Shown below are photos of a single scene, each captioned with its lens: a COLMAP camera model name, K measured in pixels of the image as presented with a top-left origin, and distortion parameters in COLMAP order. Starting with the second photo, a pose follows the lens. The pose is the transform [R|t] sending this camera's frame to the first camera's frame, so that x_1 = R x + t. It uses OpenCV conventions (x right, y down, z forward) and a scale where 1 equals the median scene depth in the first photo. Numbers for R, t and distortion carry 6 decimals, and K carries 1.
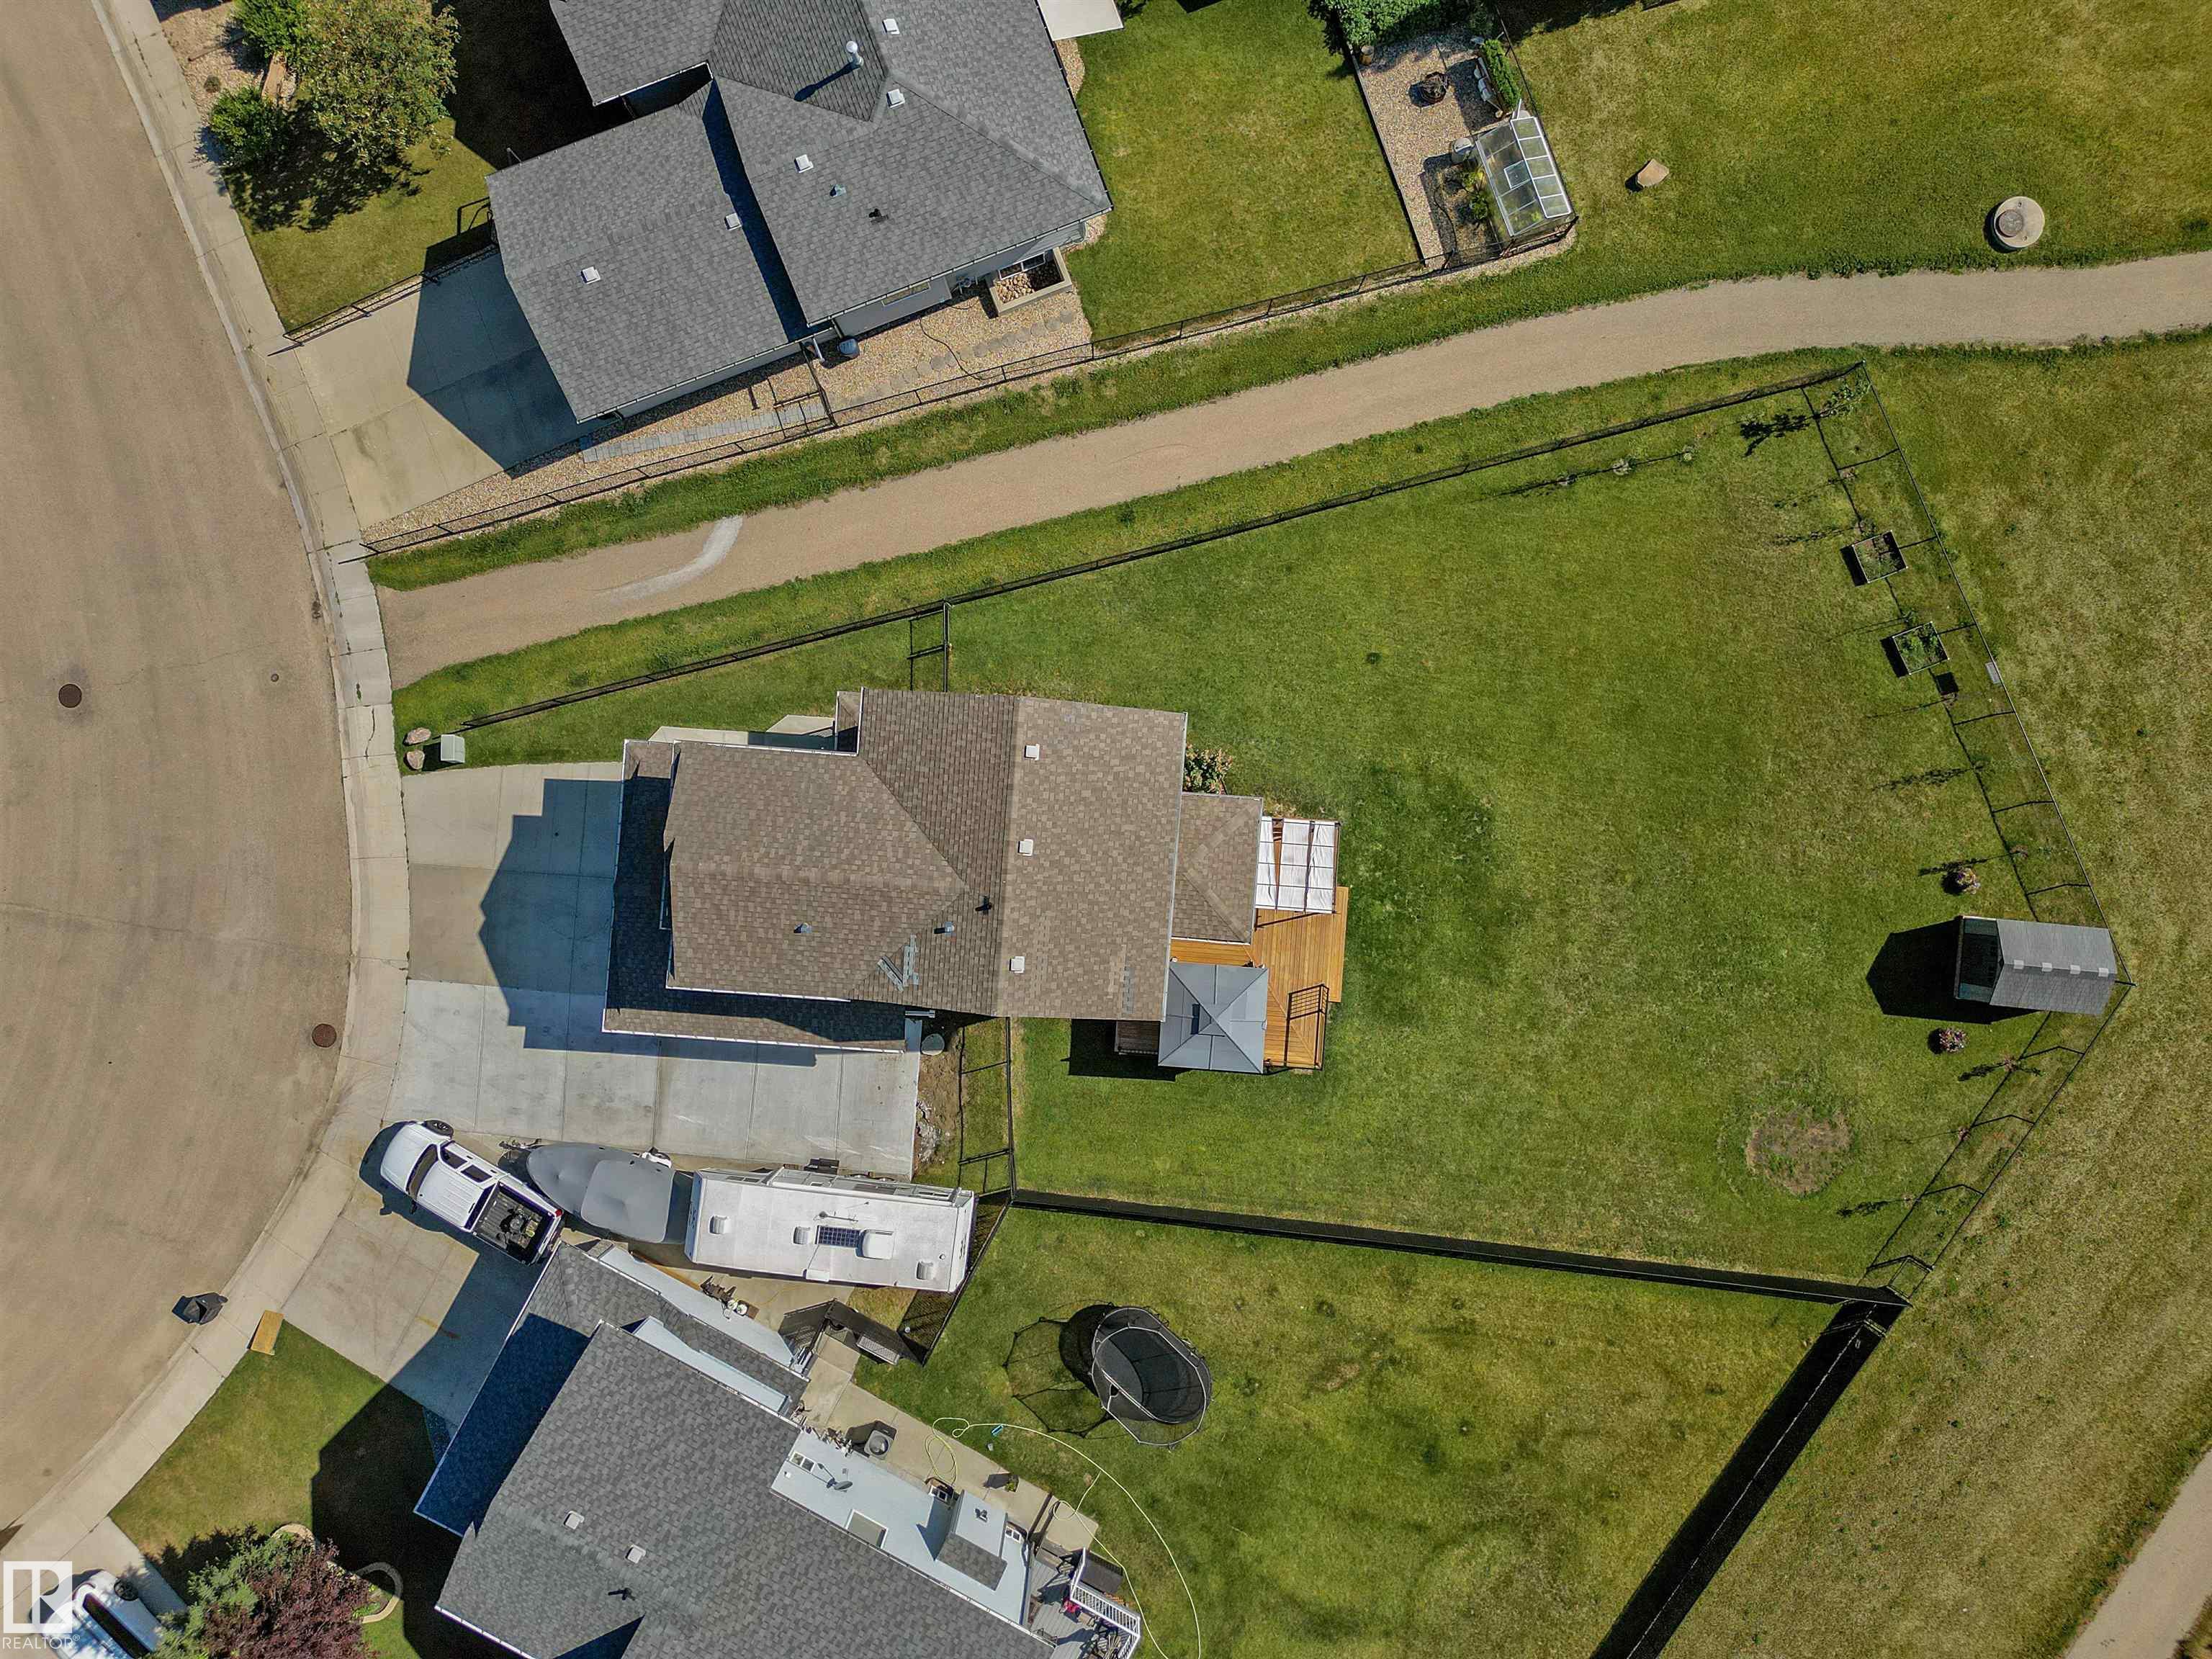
lens RADIAL K [[1579.0, 0, 1100.3], [0, 1579.0, 827.1], [0, 0, 1]] dist [0.080640, -0.081566]
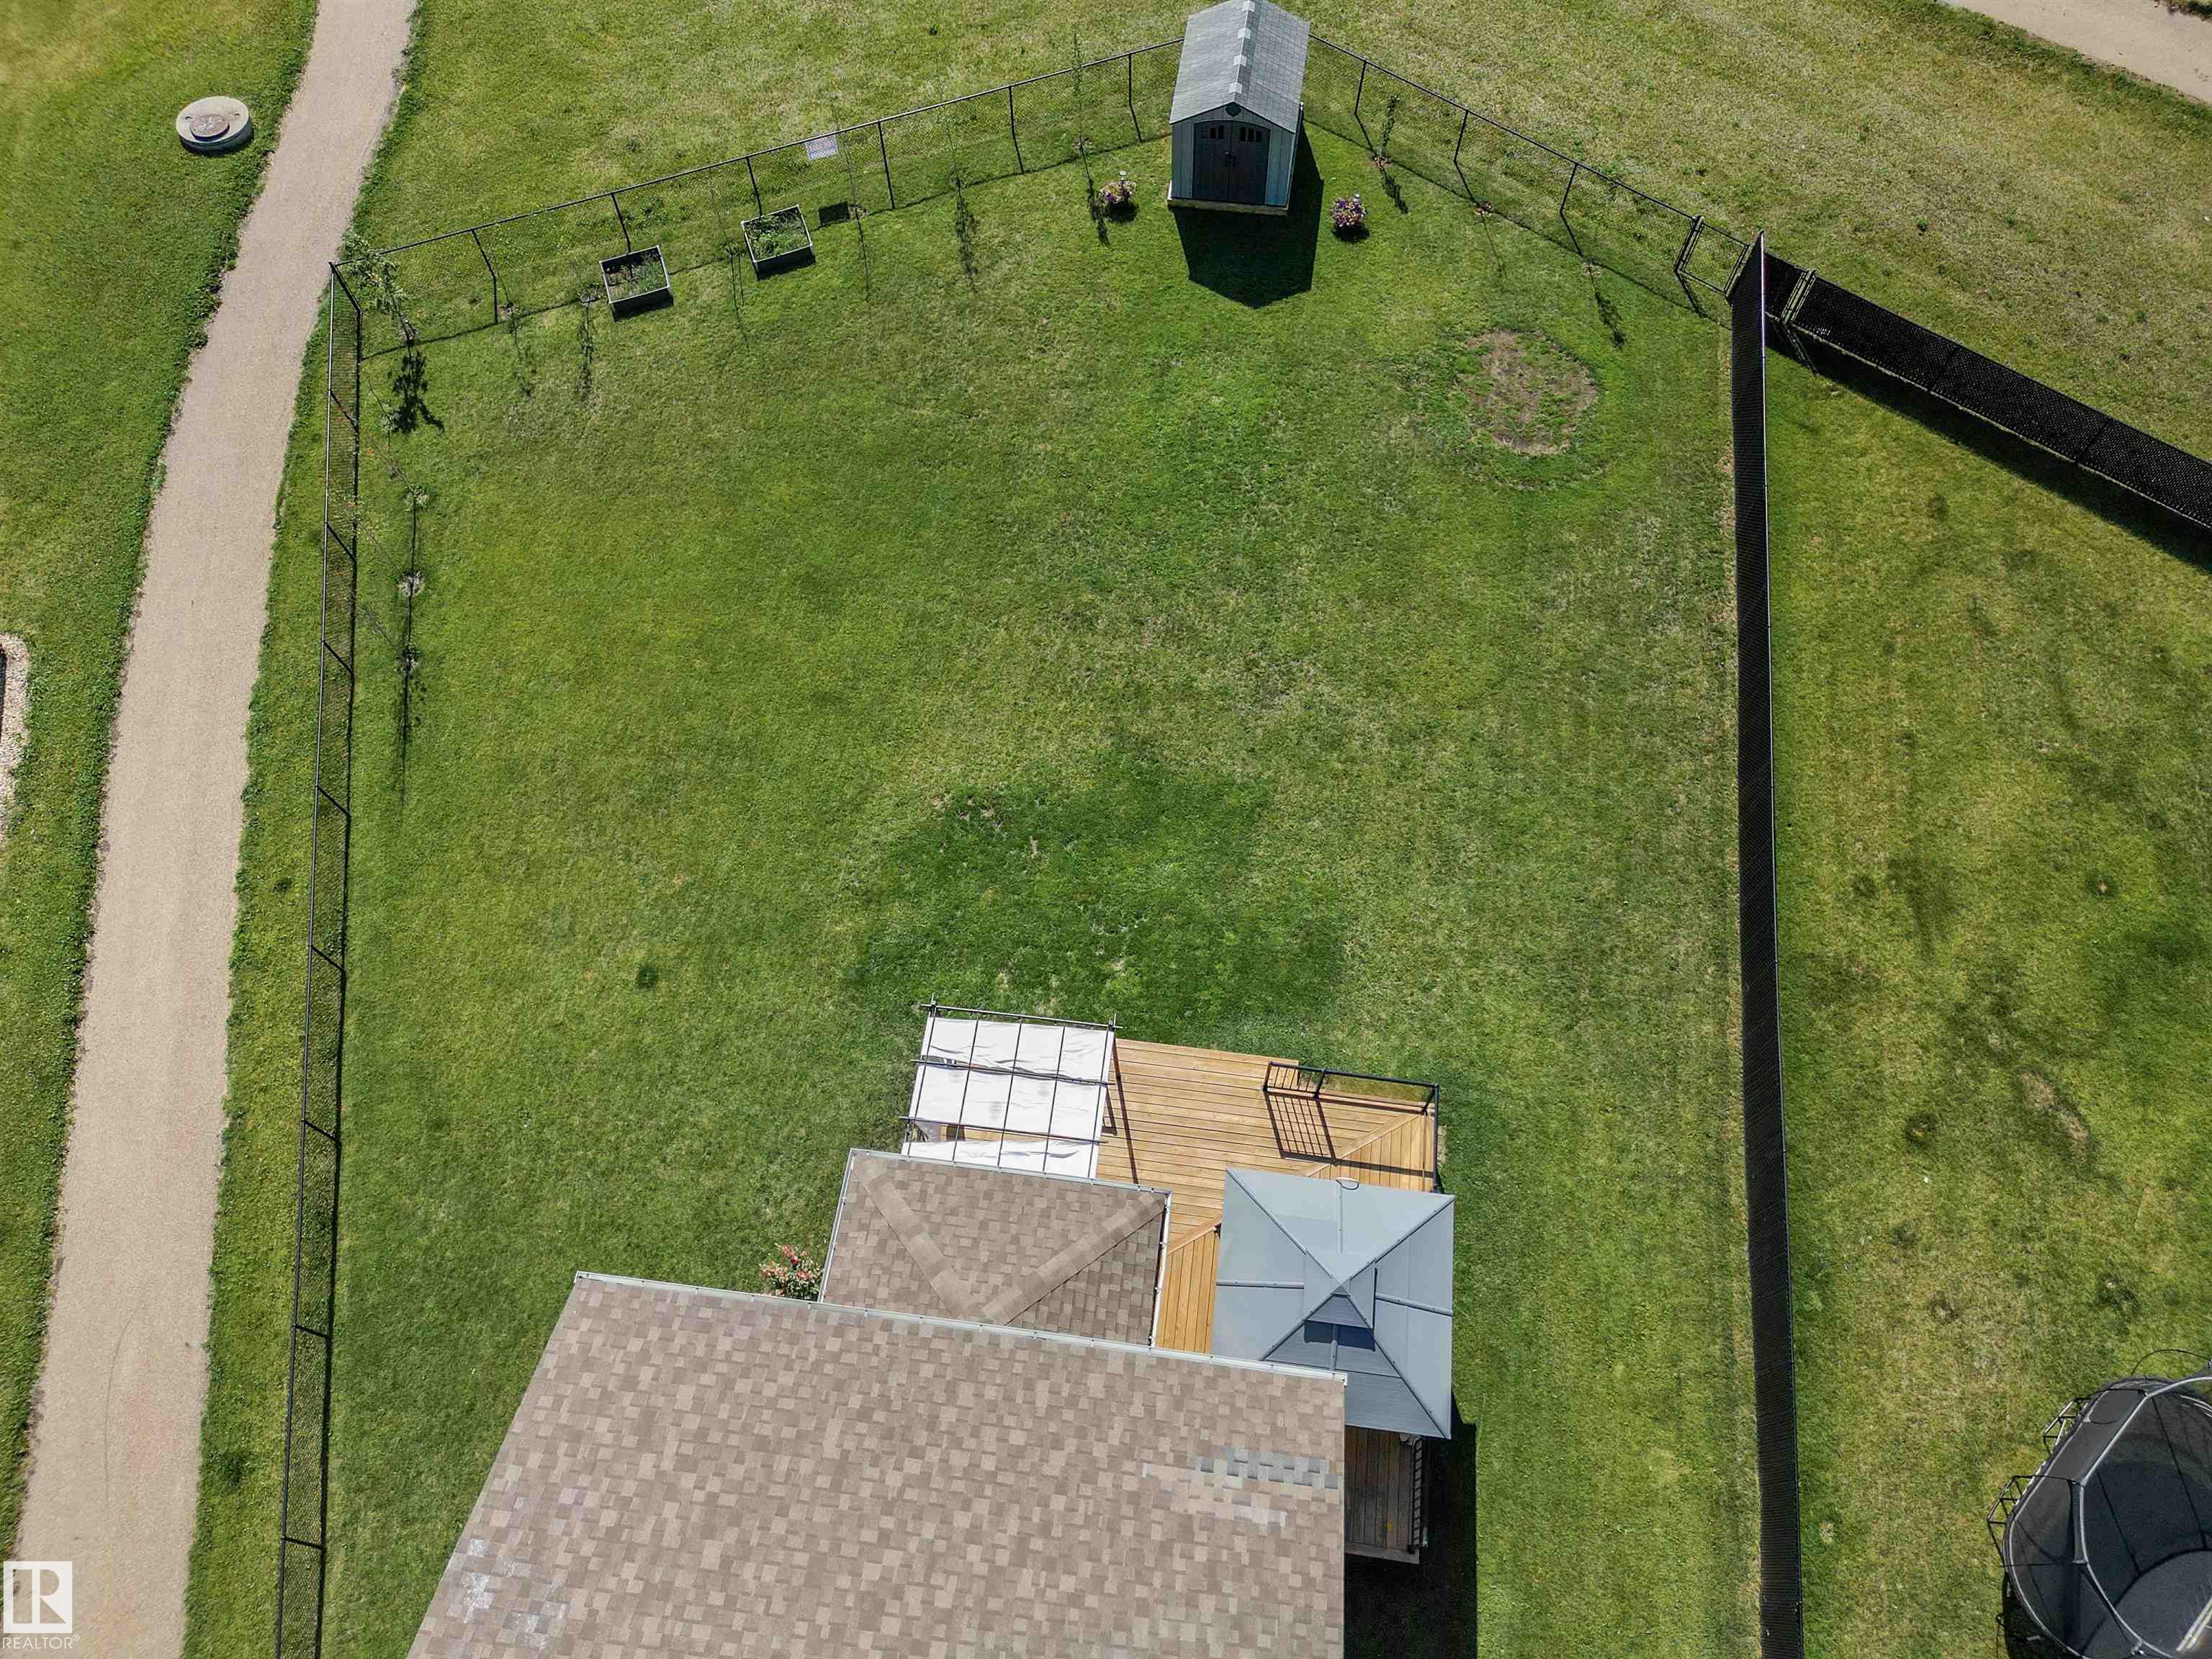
lens RADIAL K [[1579.0, 0, 1100.3], [0, 1579.0, 827.1], [0, 0, 1]] dist [0.080640, -0.081566]
pose [[0.058714, -0.868700, 0.491847, -0.037292], [0.998218, 0.045814, -0.038245, 0.063930], [0.010689, 0.493216, 0.869841, 0.525612]]
